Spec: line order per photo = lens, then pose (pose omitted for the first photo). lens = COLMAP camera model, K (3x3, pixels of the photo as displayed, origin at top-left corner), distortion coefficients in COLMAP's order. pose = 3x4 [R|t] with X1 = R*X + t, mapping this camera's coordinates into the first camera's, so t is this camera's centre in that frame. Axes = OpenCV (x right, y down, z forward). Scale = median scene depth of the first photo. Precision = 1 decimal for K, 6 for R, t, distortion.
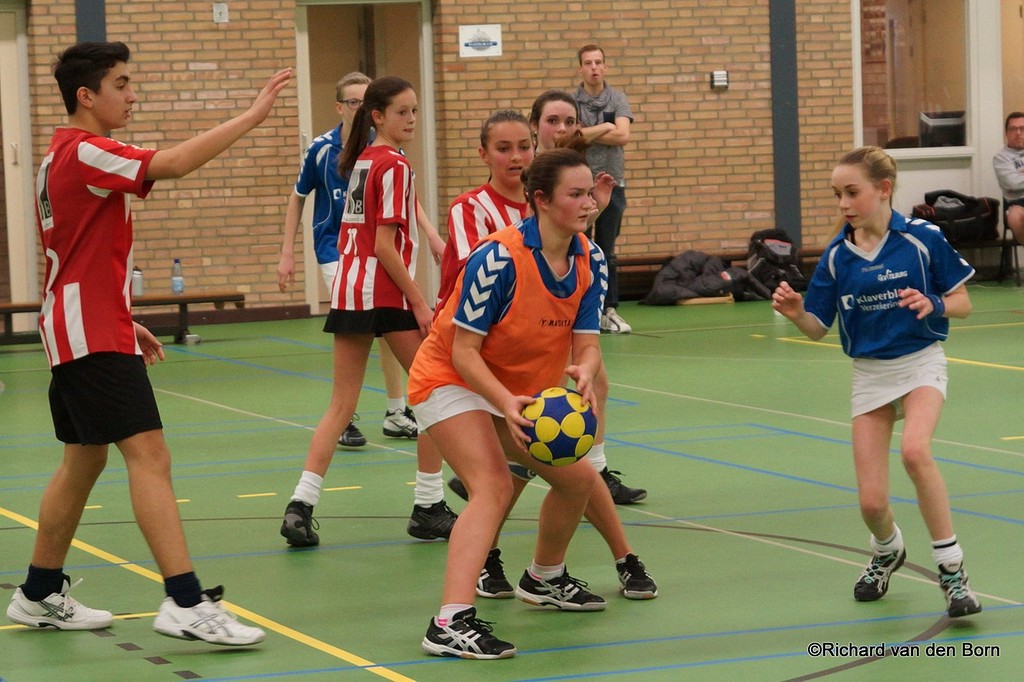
lens RADIAL K [[3945.3, 0, 512.1], [0, 3945.3, 337.4], [0, 0, 1]] dist [-0.125408, 0.000000]
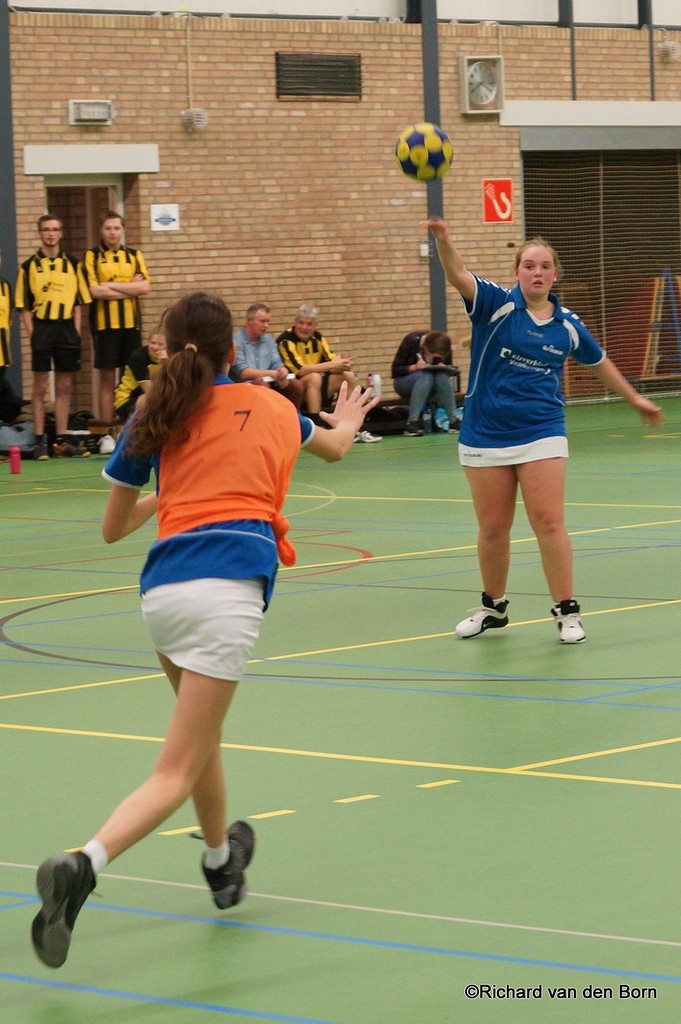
lens RADIAL K [[3945.3, 0, 341.6], [0, 3945.3, 512.3], [0, 0, 1]] dist [-0.125408, 0.000000]
pose [[0.918558, -0.023695, 0.394576, -0.430437], [0.027337, 0.999620, -0.003610, 0.021392], [-0.394341, 0.014102, 0.918856, -0.137371]]
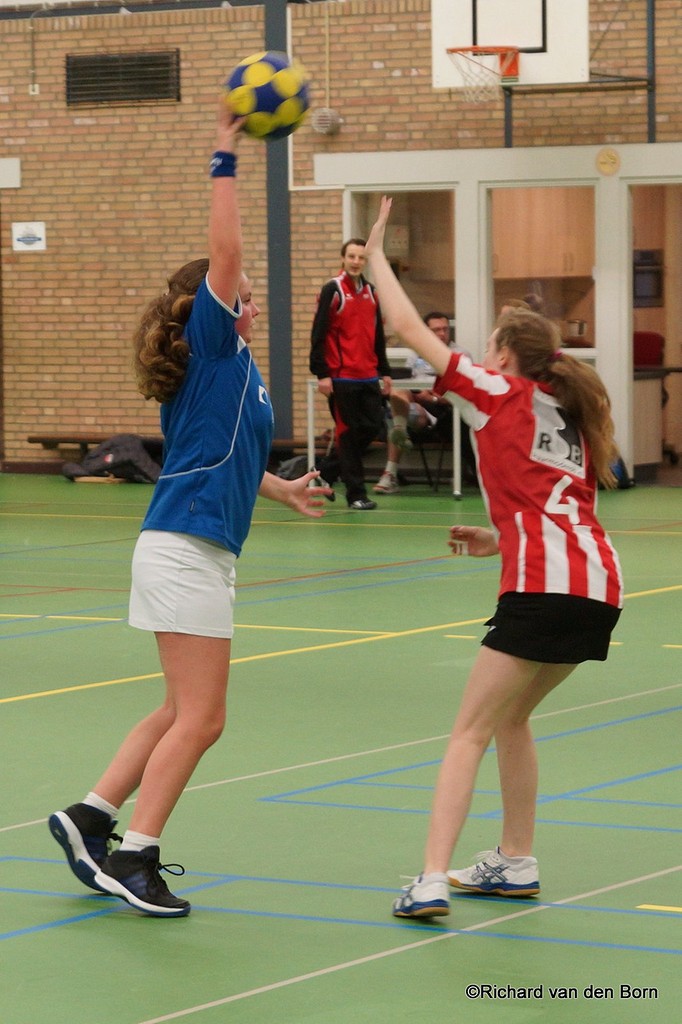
lens RADIAL K [[3945.3, 0, 336.7], [0, 3945.3, 518.2], [0, 0, 1]] dist [-0.125408, 0.000000]
pose [[0.587871, 0.077786, -0.805206, 0.931367], [-0.061723, 0.996778, 0.051229, -0.056457], [0.806597, 0.019584, 0.590778, 0.395850]]
